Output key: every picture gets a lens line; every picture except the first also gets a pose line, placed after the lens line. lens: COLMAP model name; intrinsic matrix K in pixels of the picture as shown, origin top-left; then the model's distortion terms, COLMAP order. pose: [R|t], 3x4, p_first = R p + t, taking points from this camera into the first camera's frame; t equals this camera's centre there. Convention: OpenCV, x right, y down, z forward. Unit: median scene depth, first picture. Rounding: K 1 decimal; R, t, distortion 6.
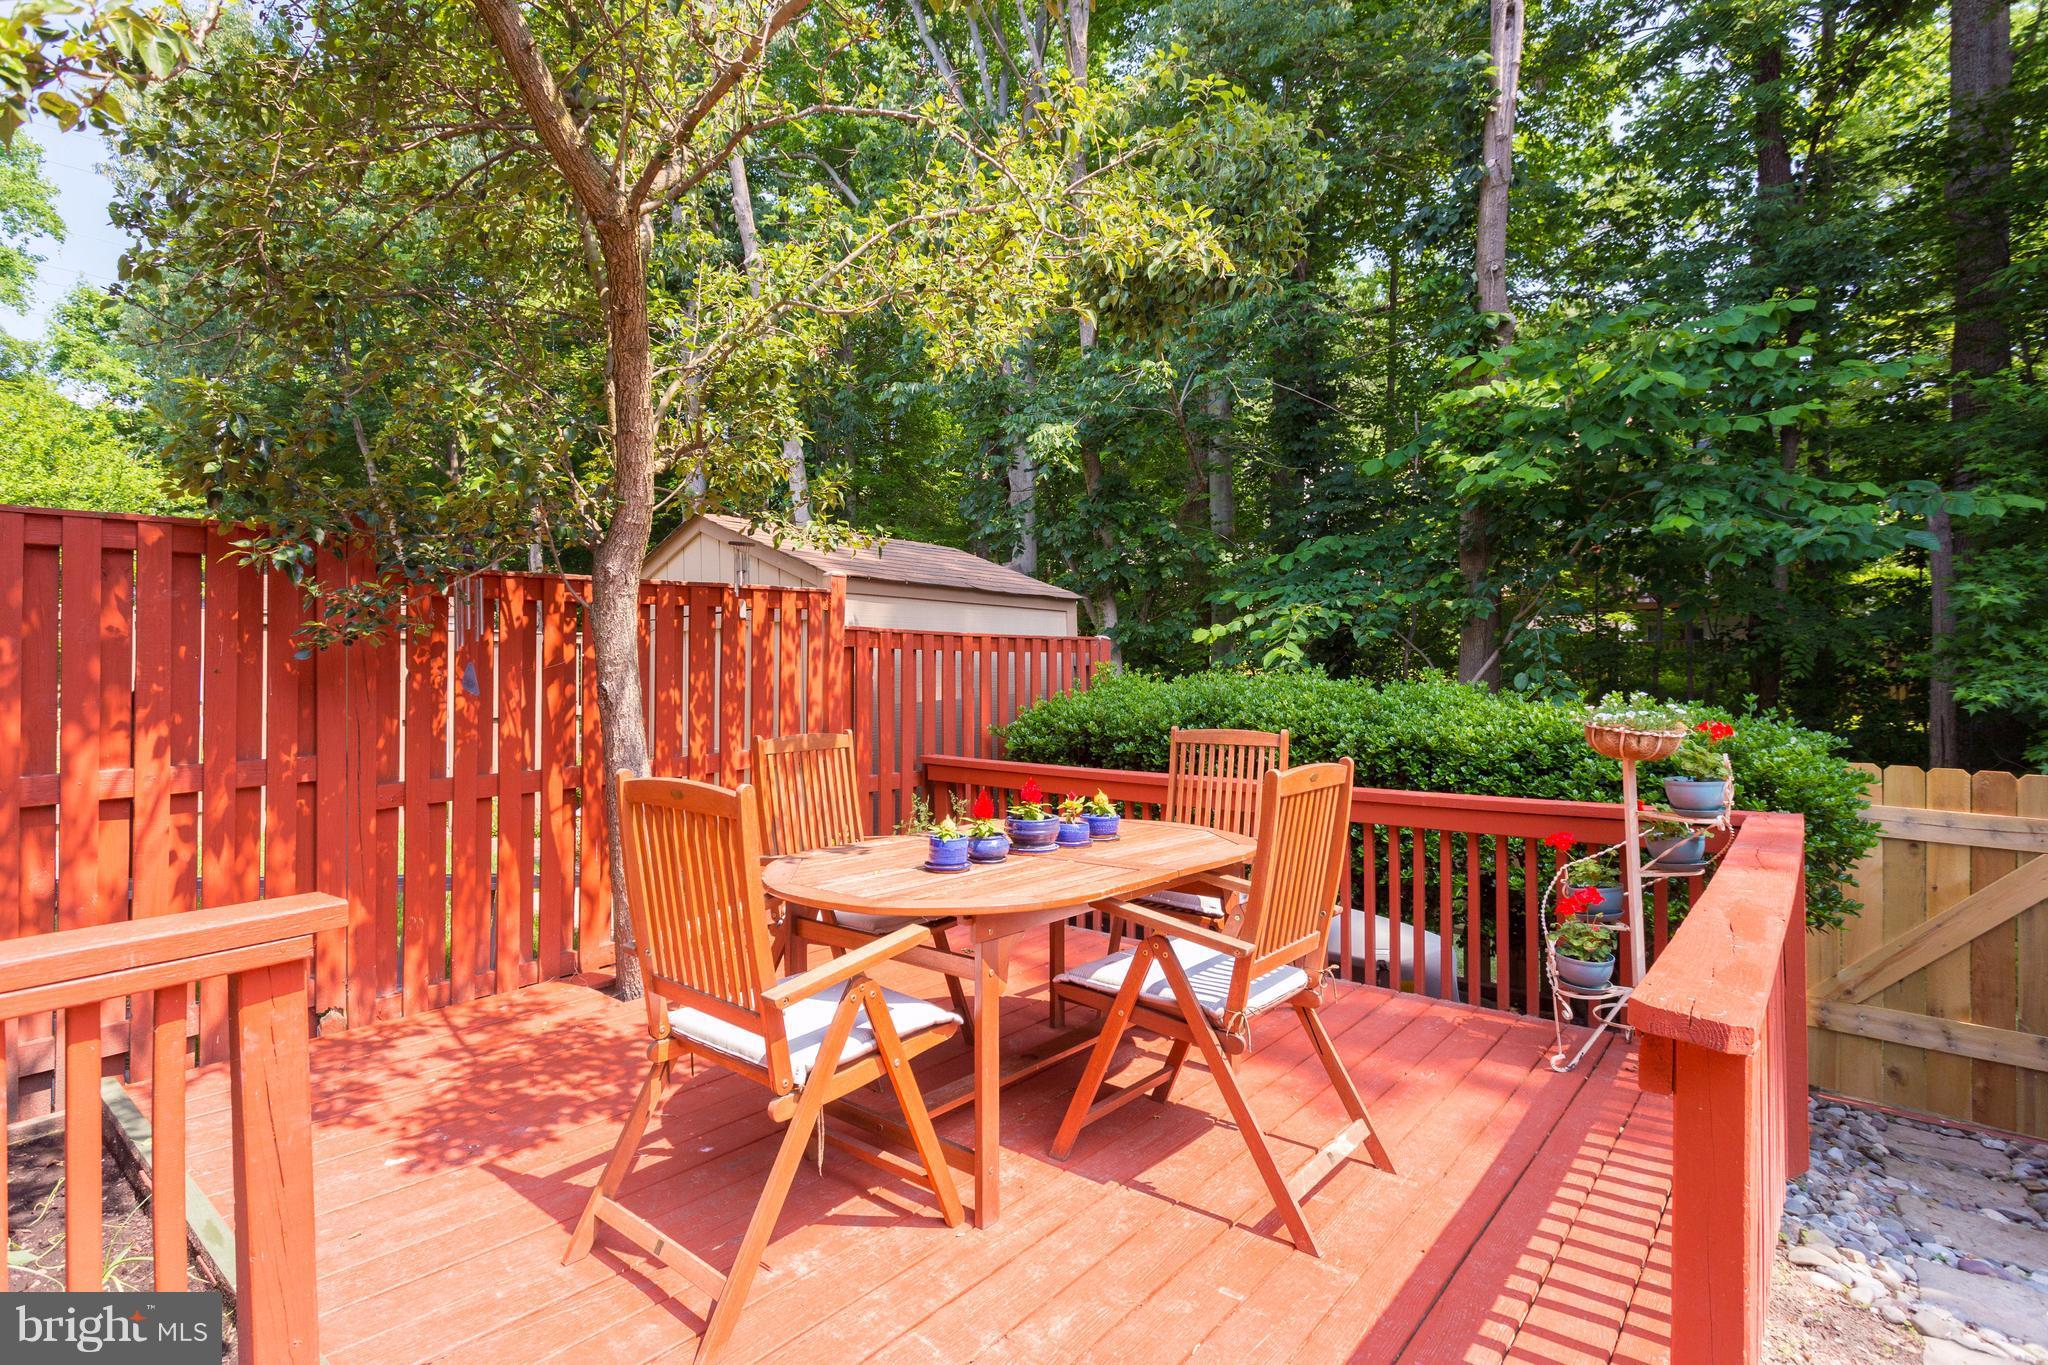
lens RADIAL K [[978.0, 0, 937.9], [0, 978.0, 684.3], [0, 0, 1]] dist [0.000734, 0.002260]
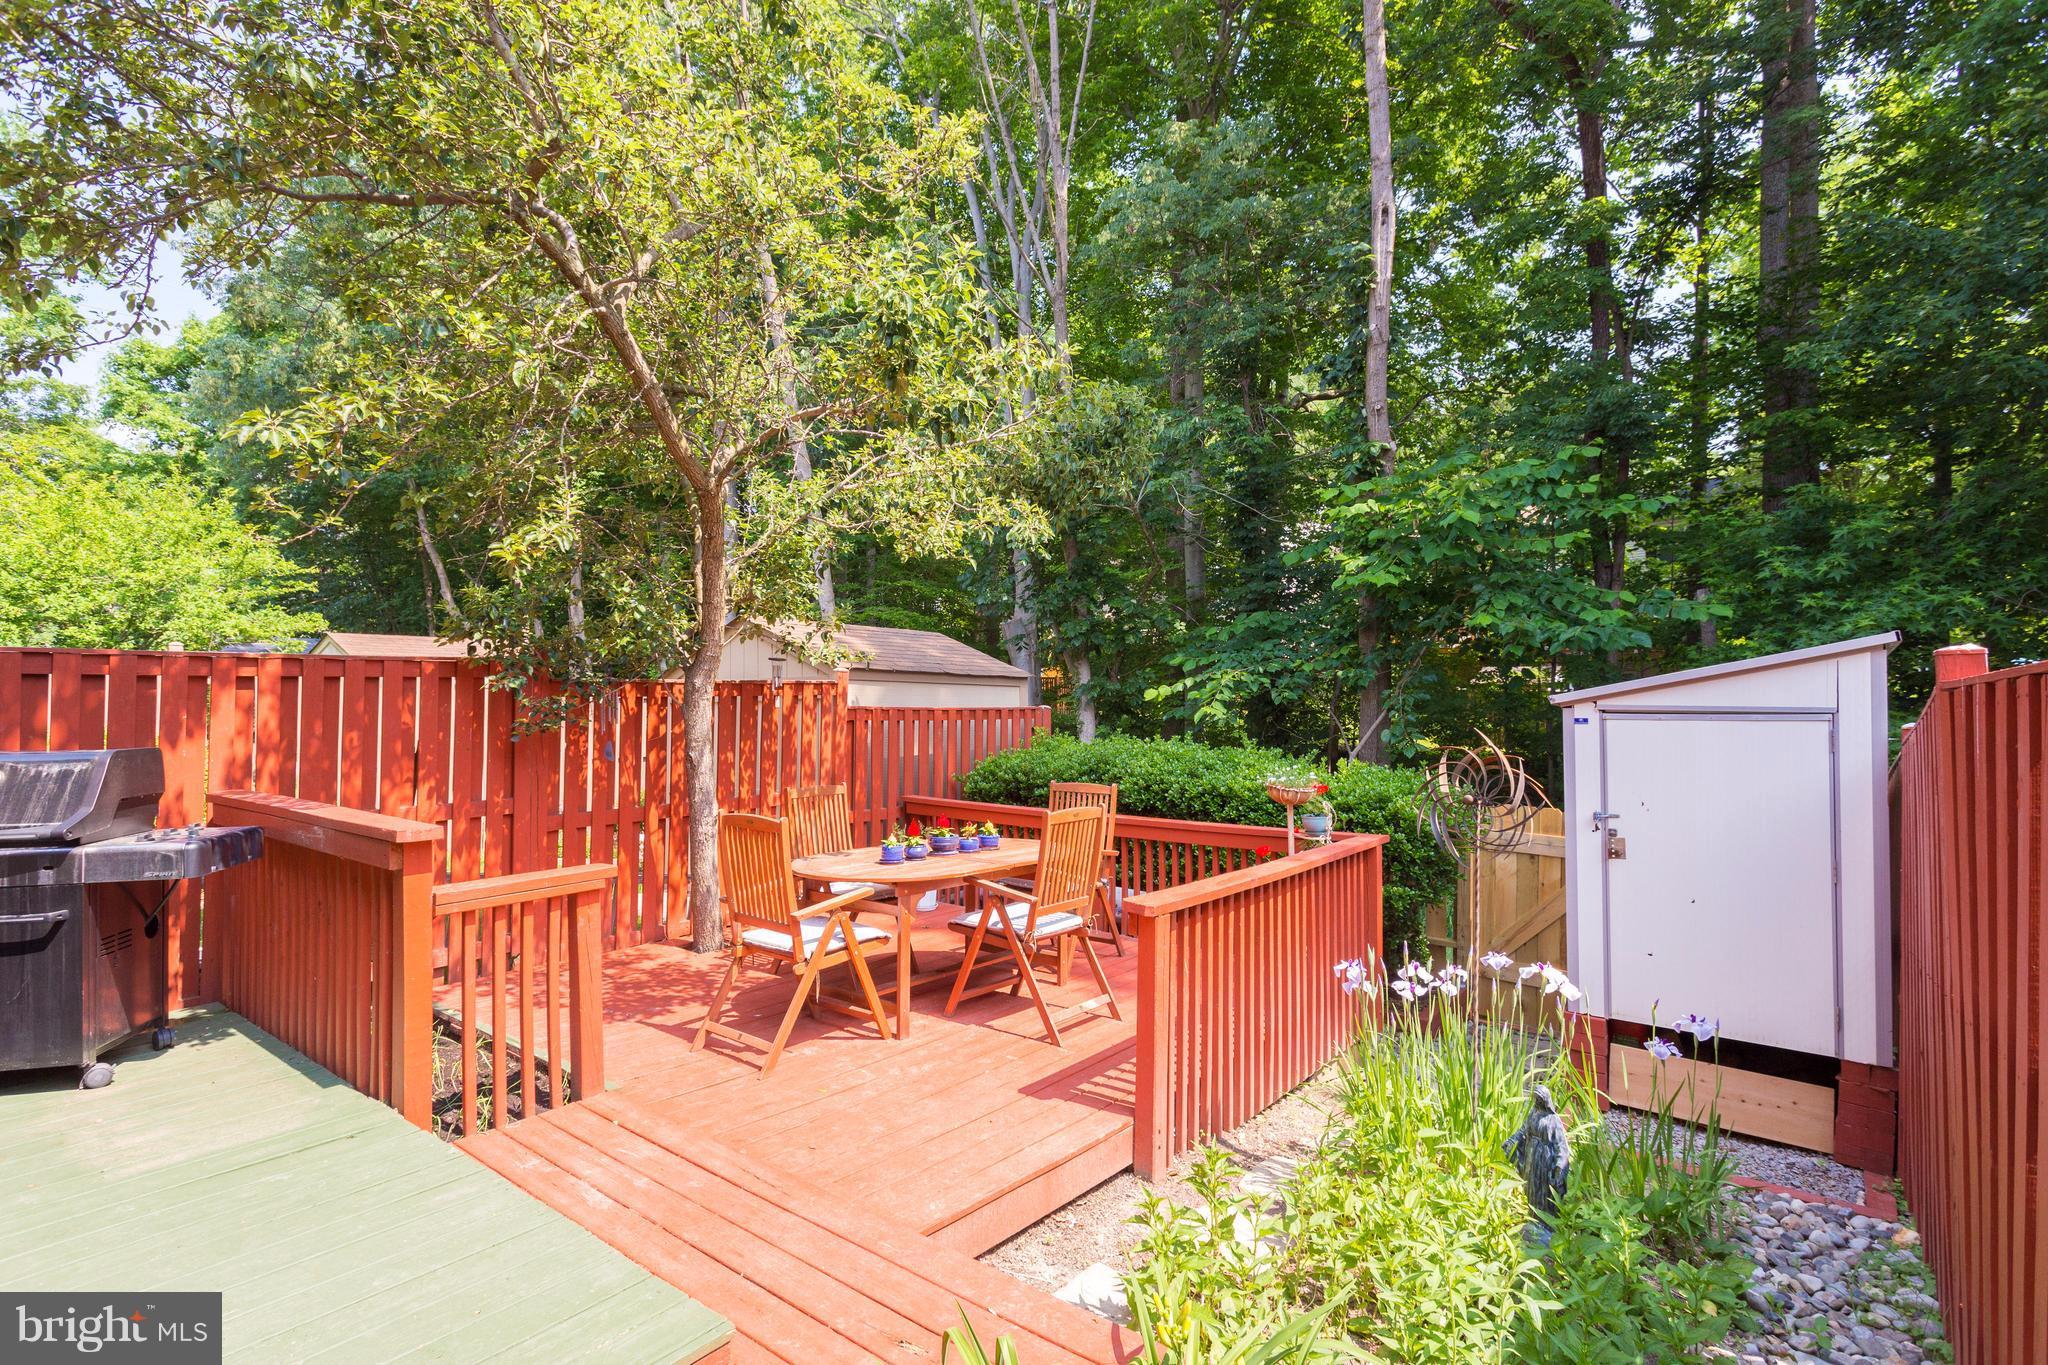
lens RADIAL K [[1036.8, 0, 1022.0], [0, 1036.8, 692.8], [0, 0, 1]] dist [0.000890, 0.003207]
pose [[0.998801, 0.009235, 0.048072, 0.111154], [-0.008483, 0.999839, -0.015812, -0.072288], [-0.048210, 0.015385, 0.998719, -0.678186]]
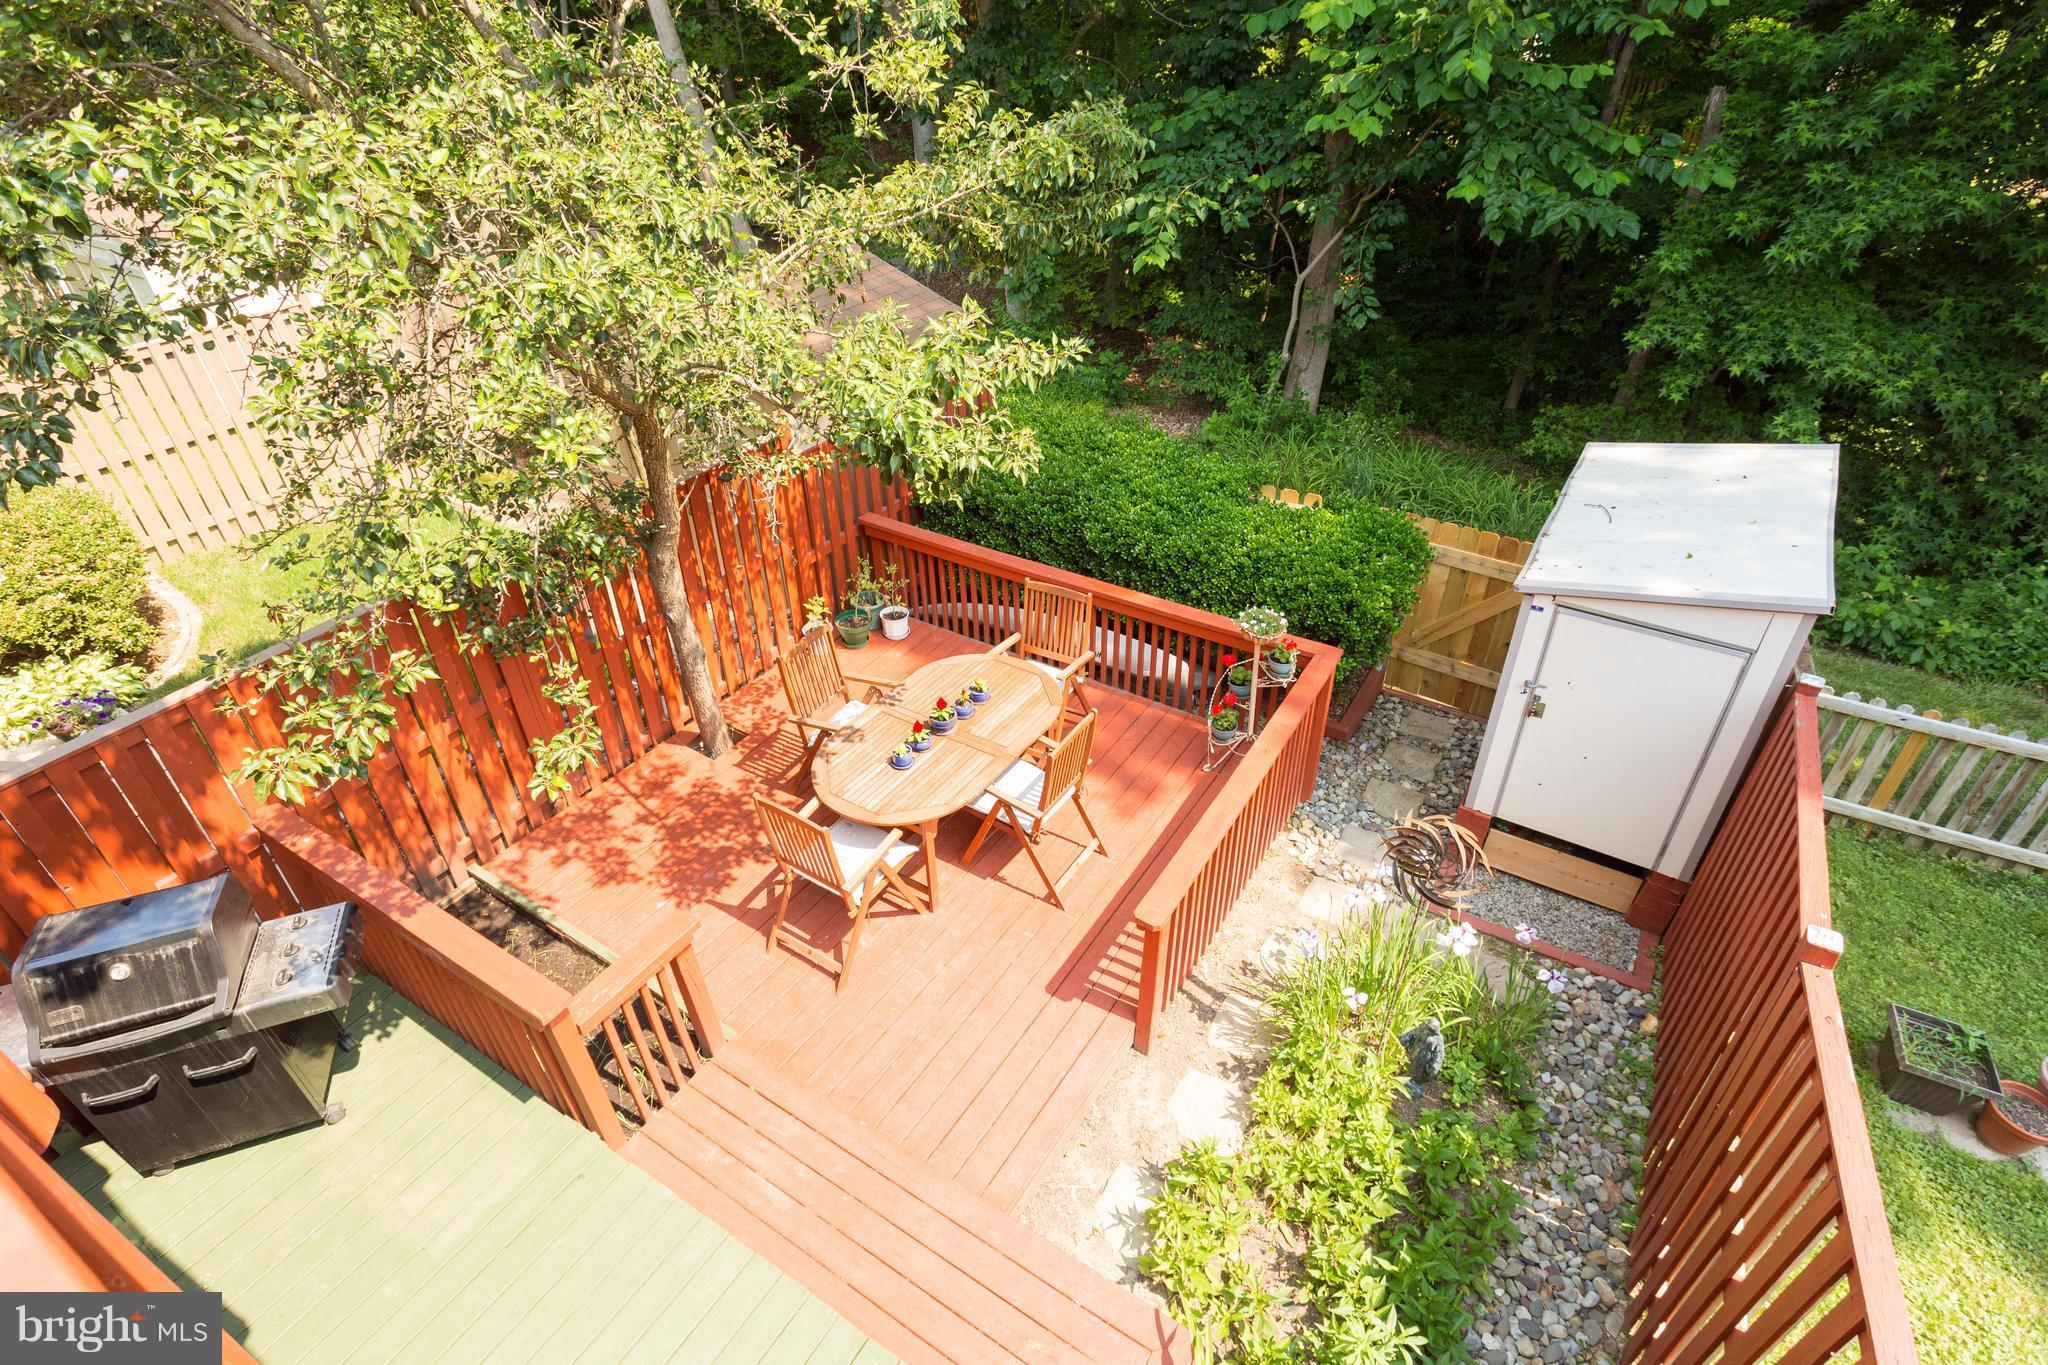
lens RADIAL K [[1036.8, 0, 1018.9], [0, 1036.8, 699.5], [0, 0, 1]] dist [0.000890, 0.003207]
pose [[0.988139, -0.100409, 0.116184, 0.004670], [0.014116, 0.812797, 0.582375, -0.826231], [-0.152910, -0.573828, 0.804575, -0.489698]]
